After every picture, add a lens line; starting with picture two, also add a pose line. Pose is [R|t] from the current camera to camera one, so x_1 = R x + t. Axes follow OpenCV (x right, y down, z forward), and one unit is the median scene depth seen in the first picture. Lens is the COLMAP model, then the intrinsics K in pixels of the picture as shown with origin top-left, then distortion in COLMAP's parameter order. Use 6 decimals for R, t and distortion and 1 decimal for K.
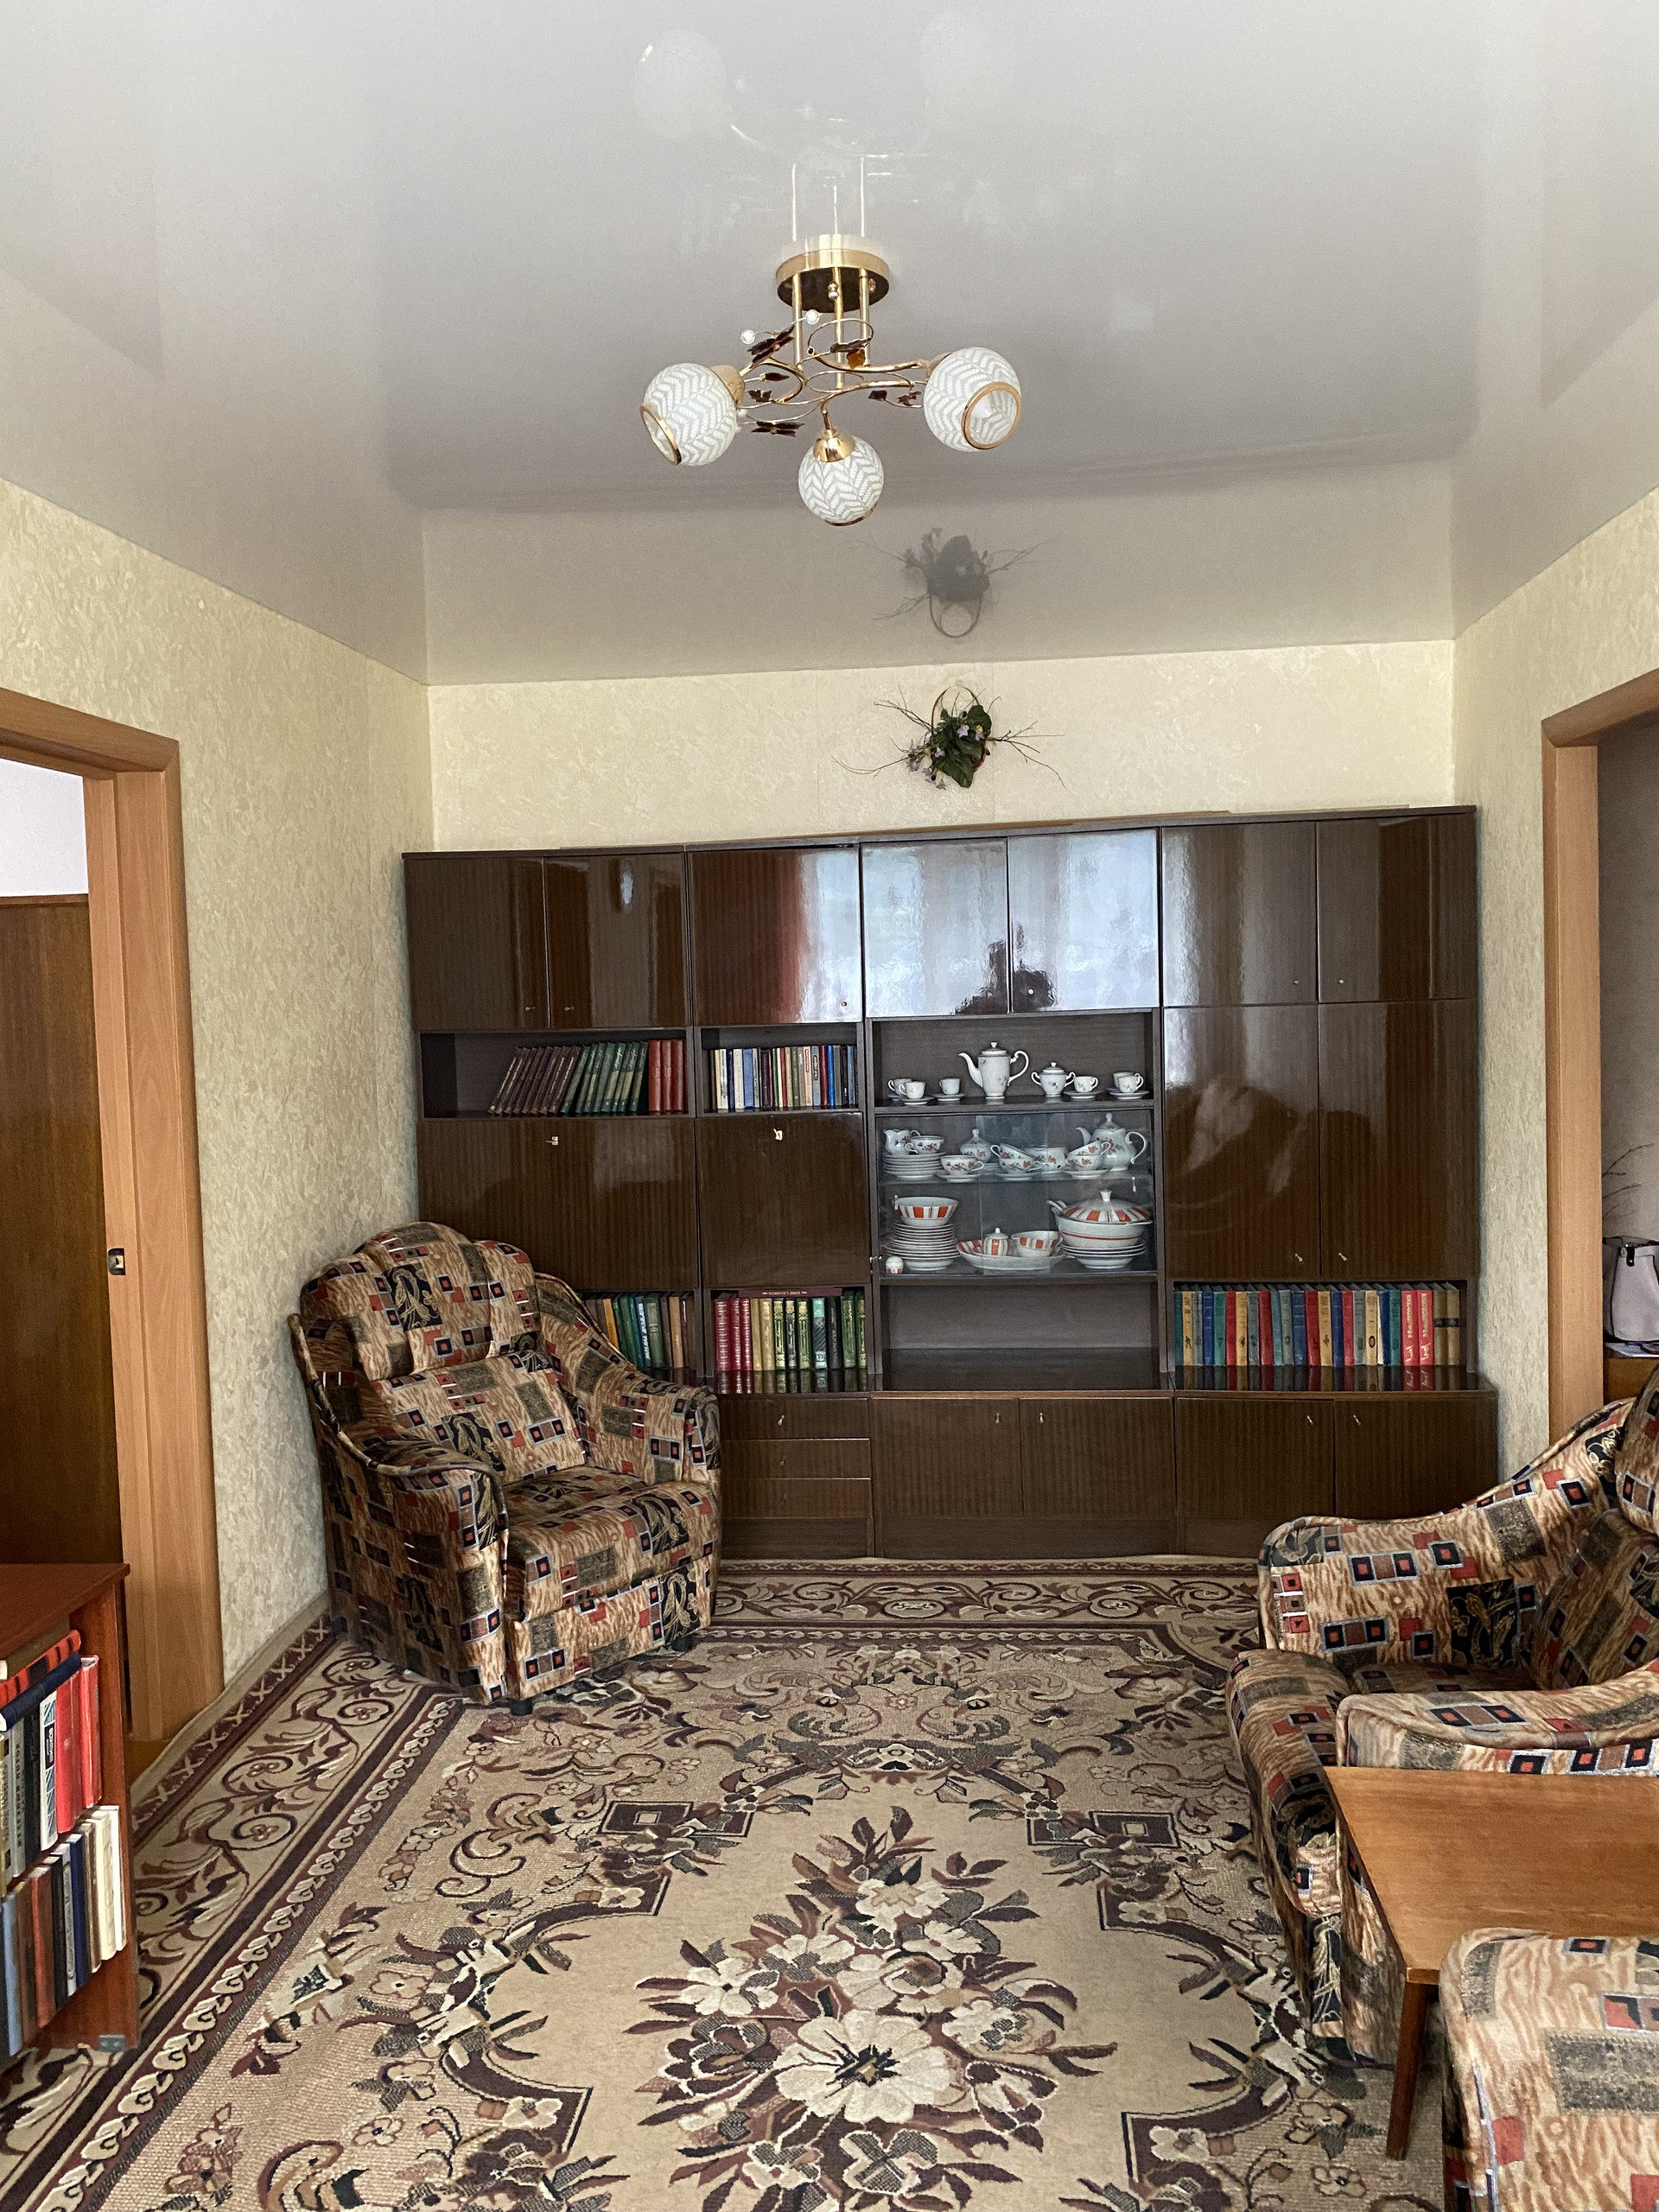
lens RADIAL K [[1697.5, 0, 830.1], [0, 1697.5, 1100.1], [0, 0, 1]] dist [0.011515, -0.004790]
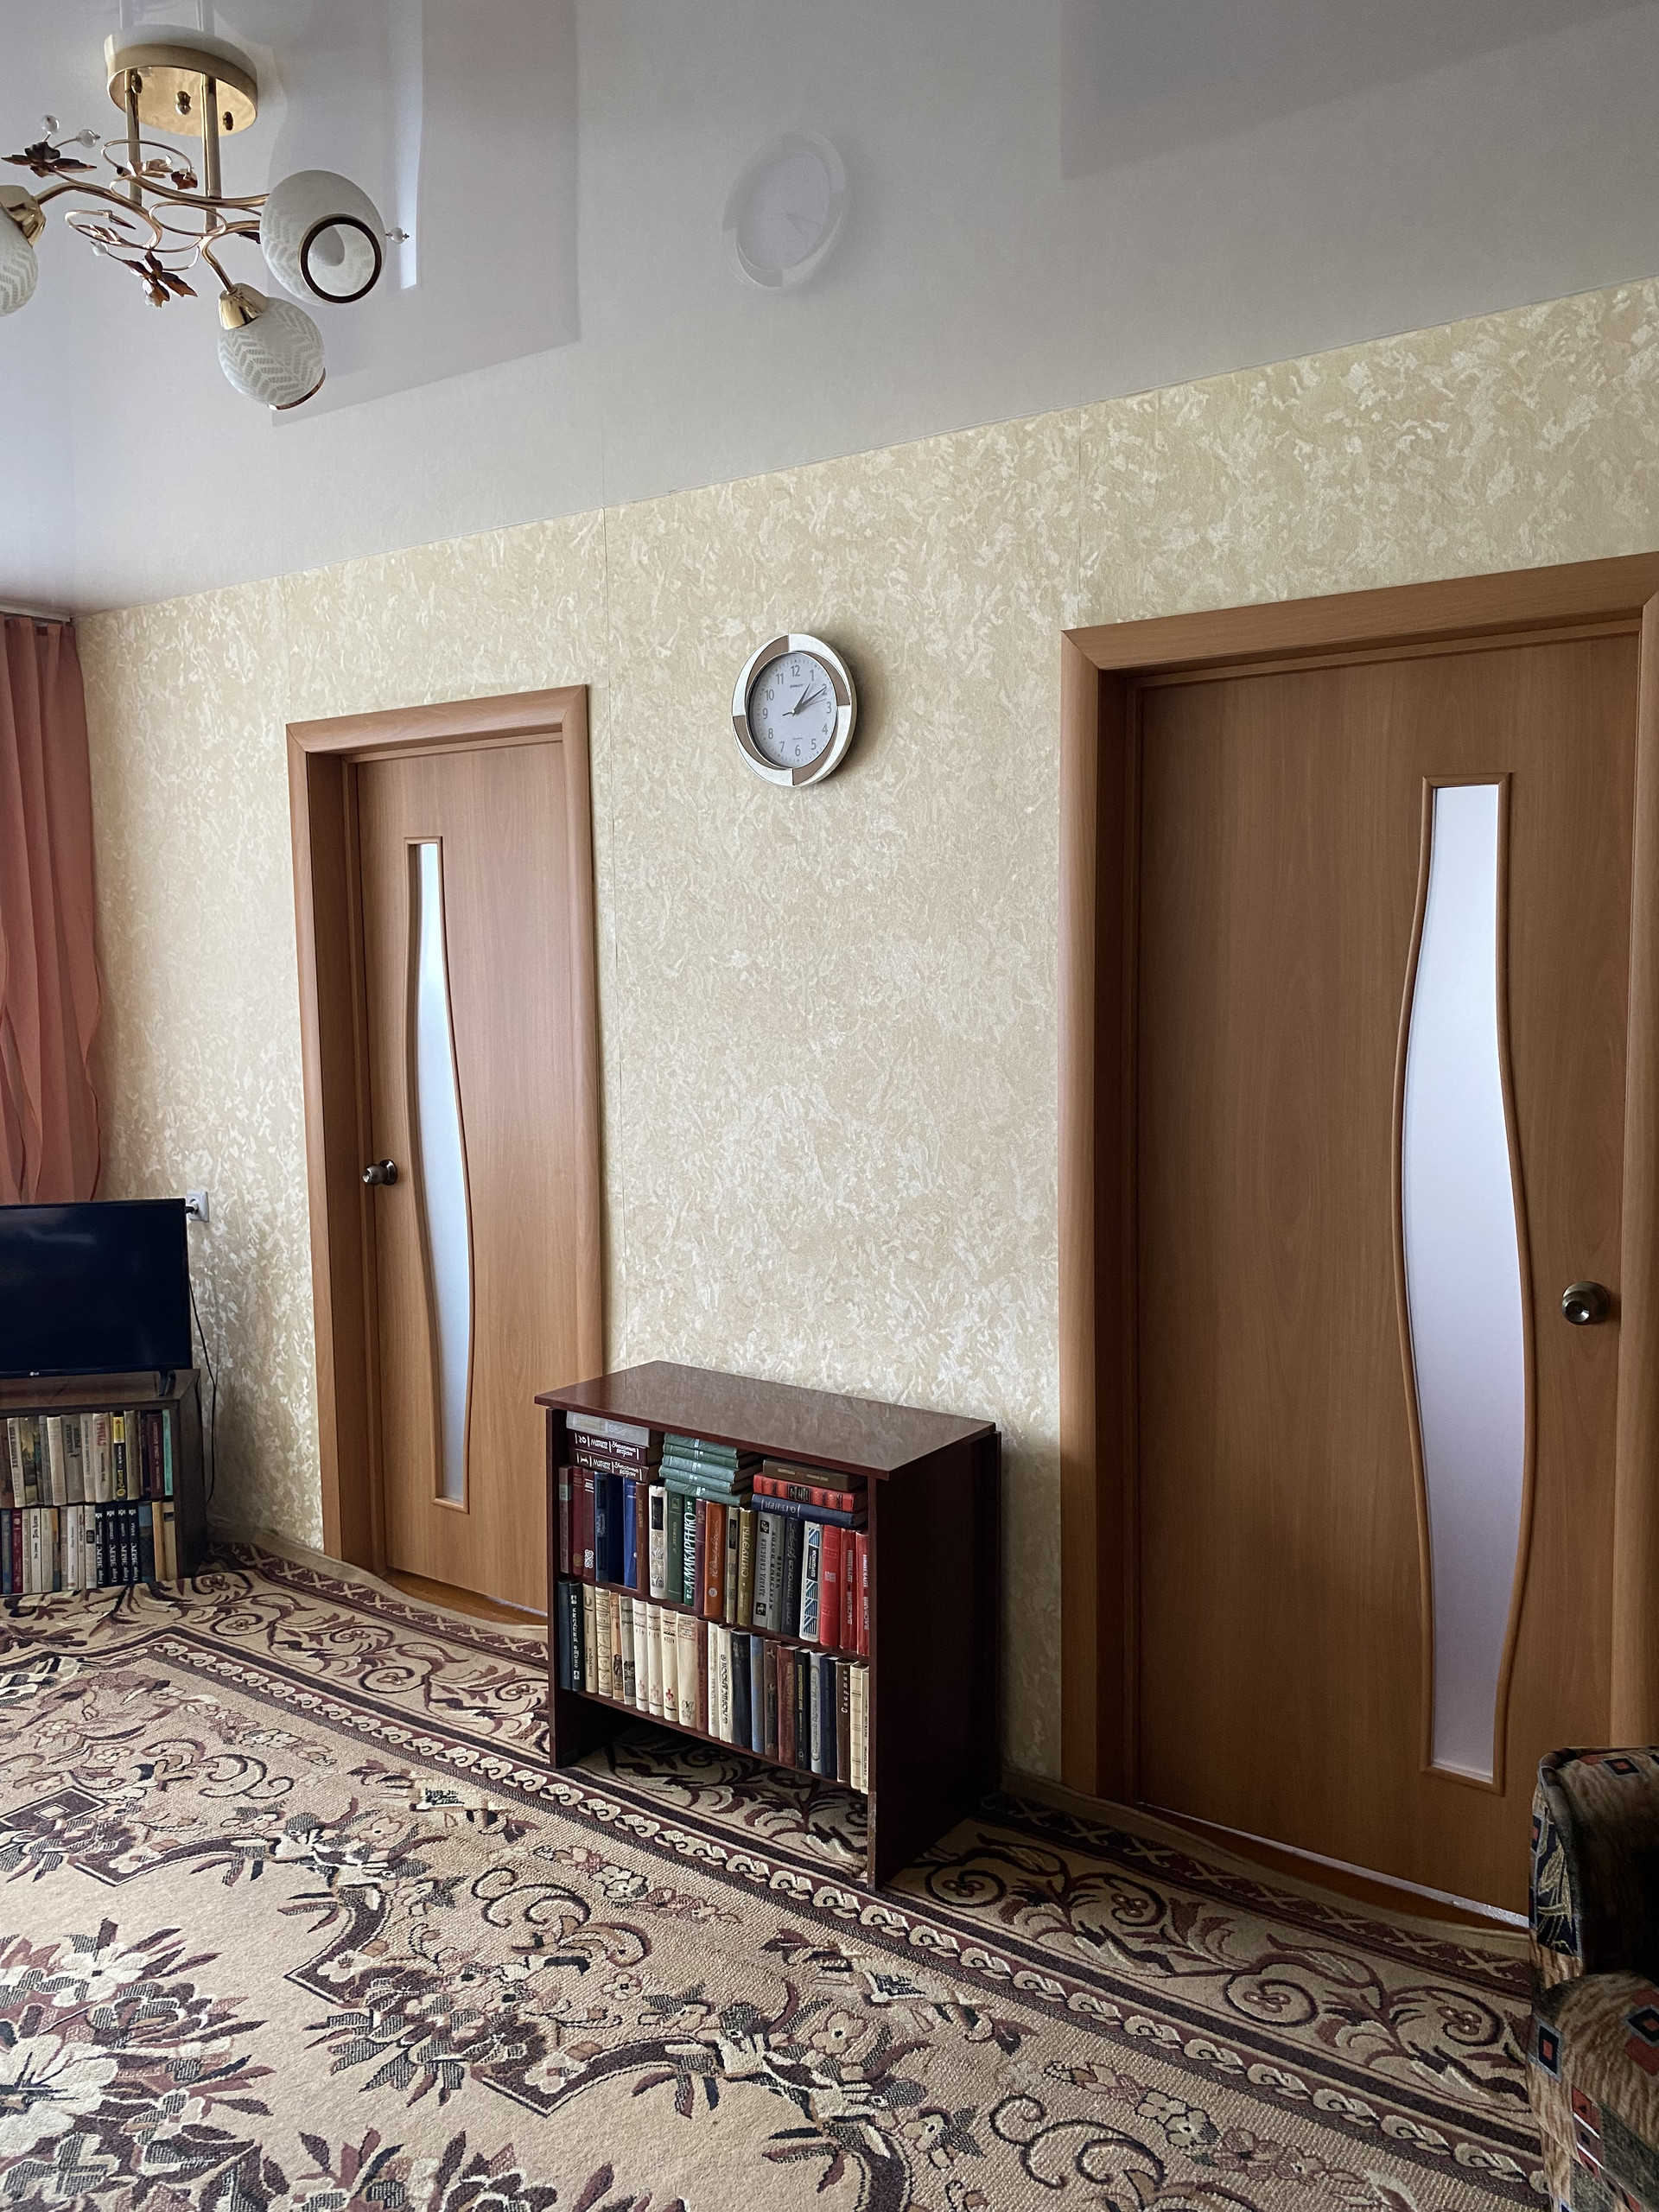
lens RADIAL K [[1697.5, 0, 830.1], [0, 1697.5, 1100.1], [0, 0, 1]] dist [0.011515, -0.004790]
pose [[-0.497064, 0.106660, -0.861133, 0.480118], [-0.034406, 0.989213, 0.142383, -0.108220], [0.867031, 0.100402, -0.488033, 1.375069]]
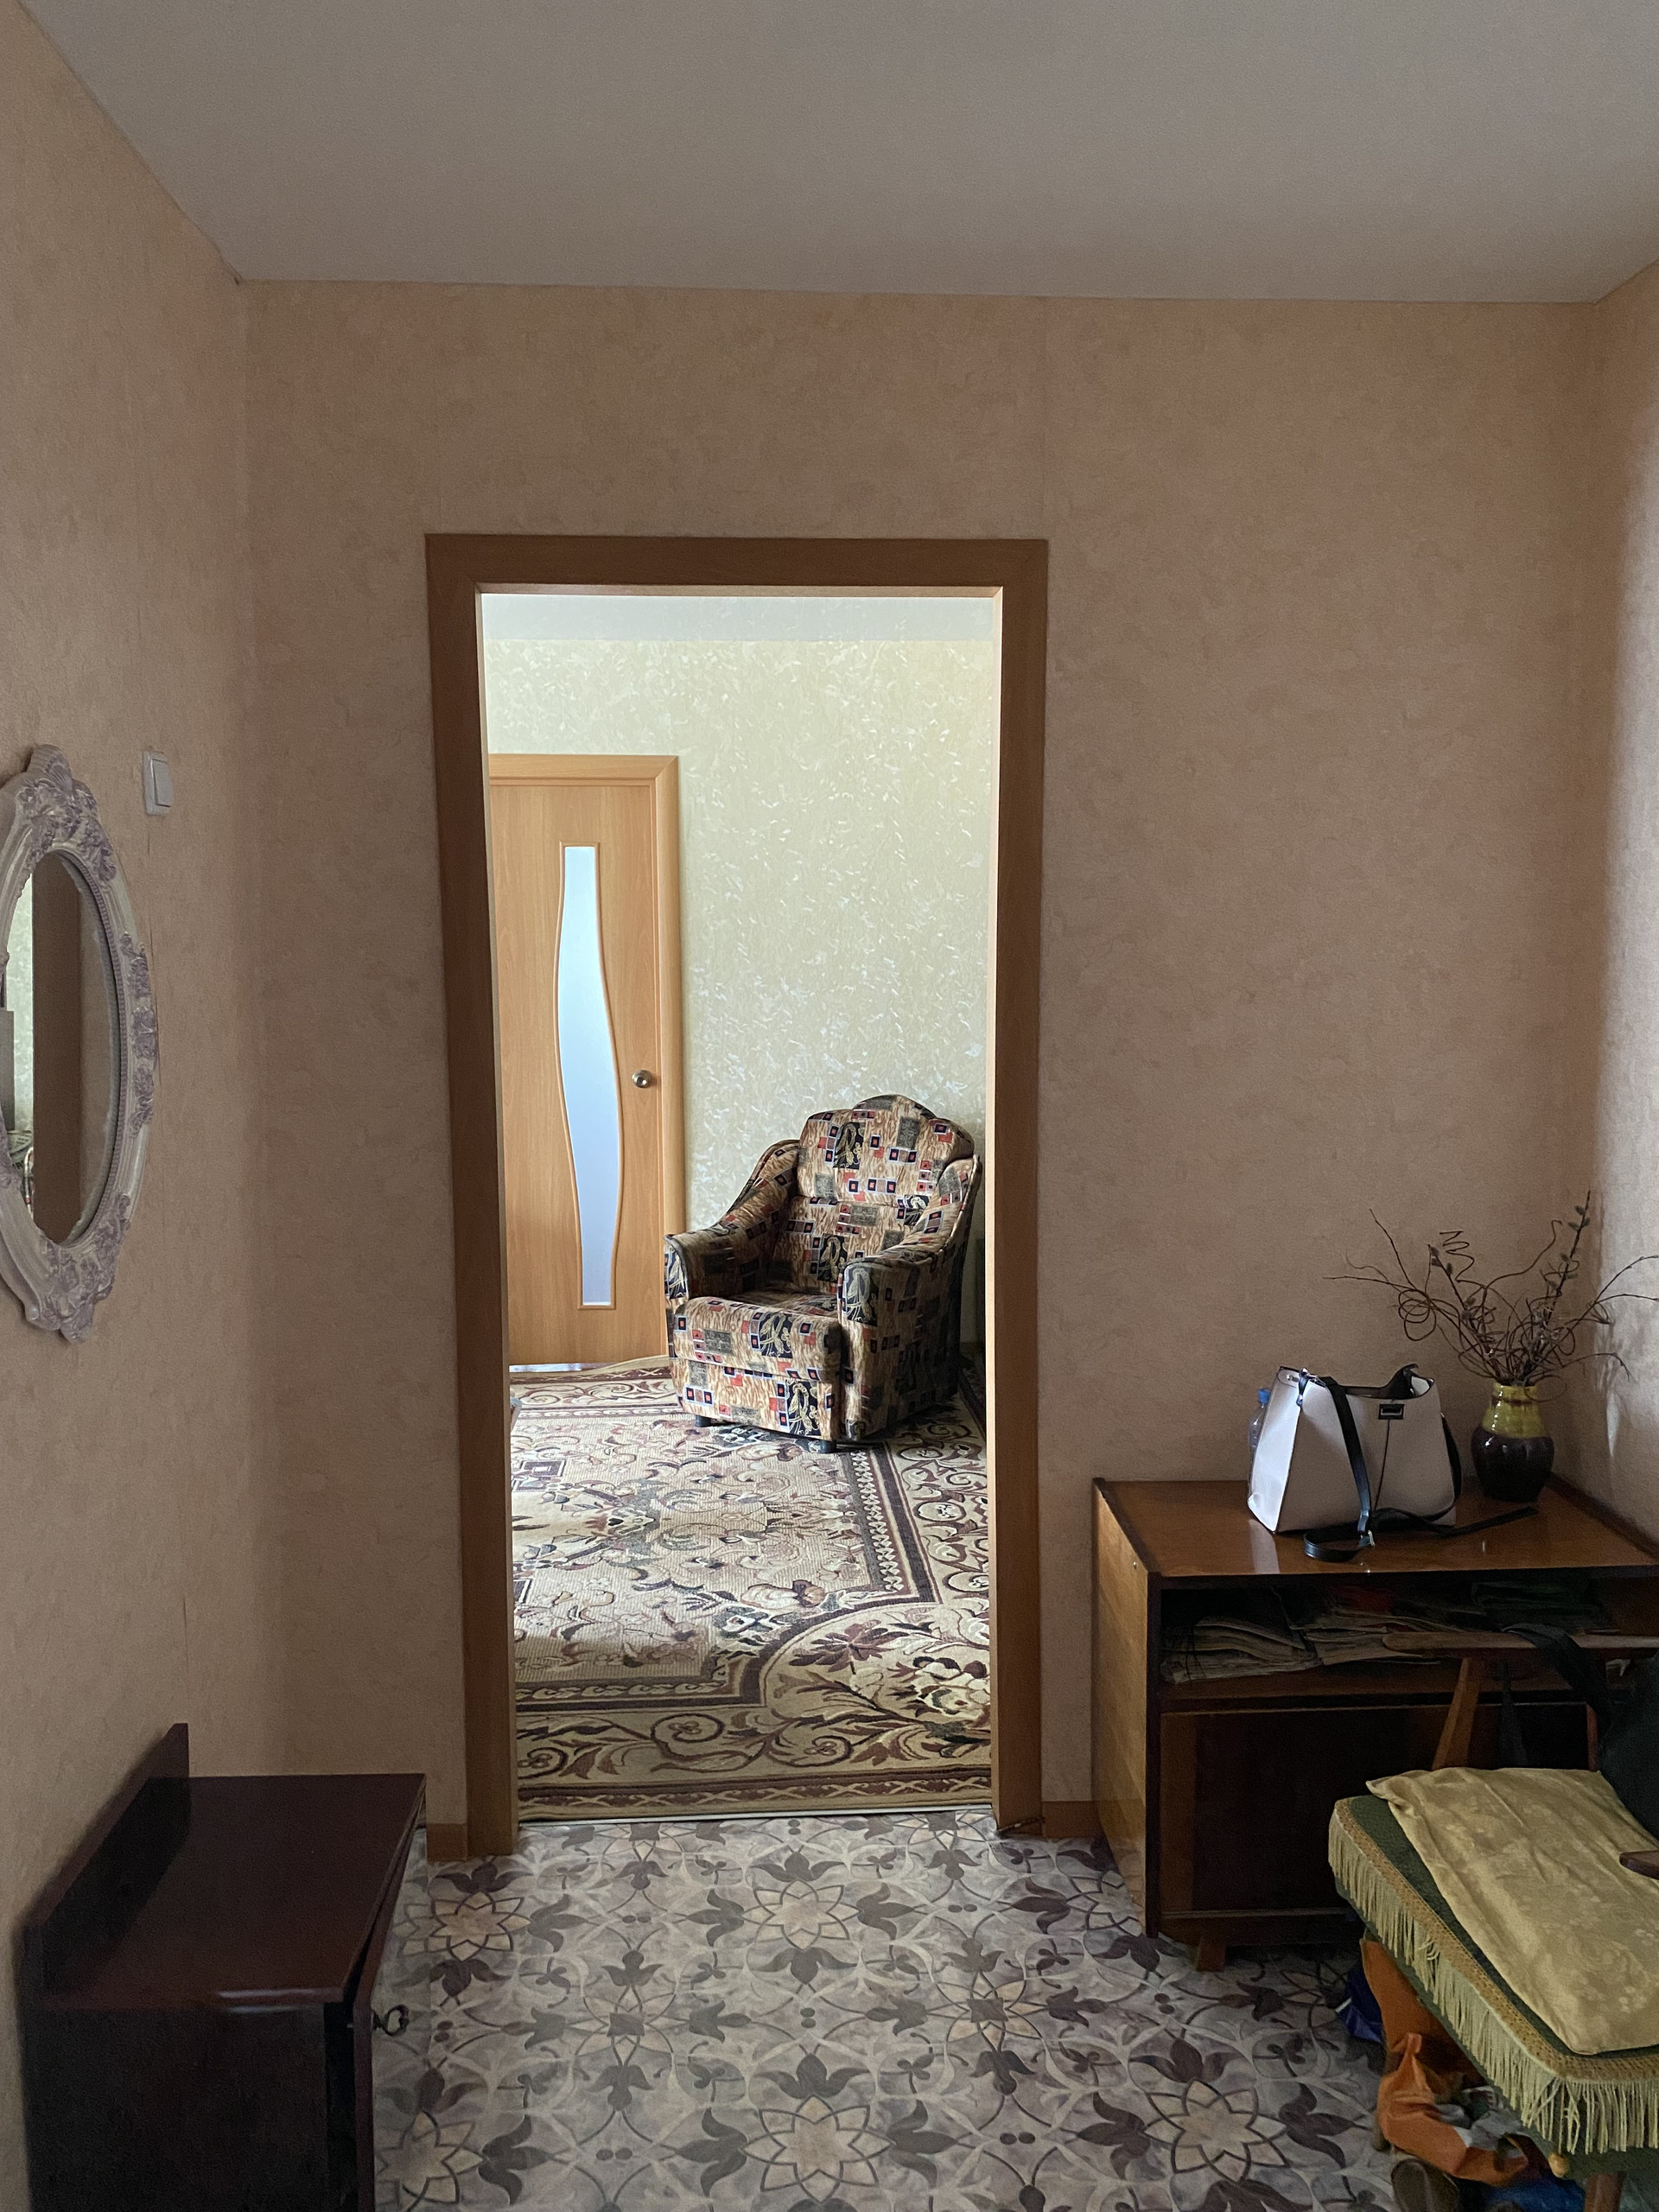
lens RADIAL K [[1689.6, 0, 856.3], [0, 1689.6, 1105.5], [0, 0, 1]] dist [0.058457, -0.057565]
pose [[0.179250, 0.127978, -0.975444, 1.624684], [-0.070419, 0.990629, 0.117030, -0.112063], [0.981280, 0.047712, 0.186583, 1.154373]]
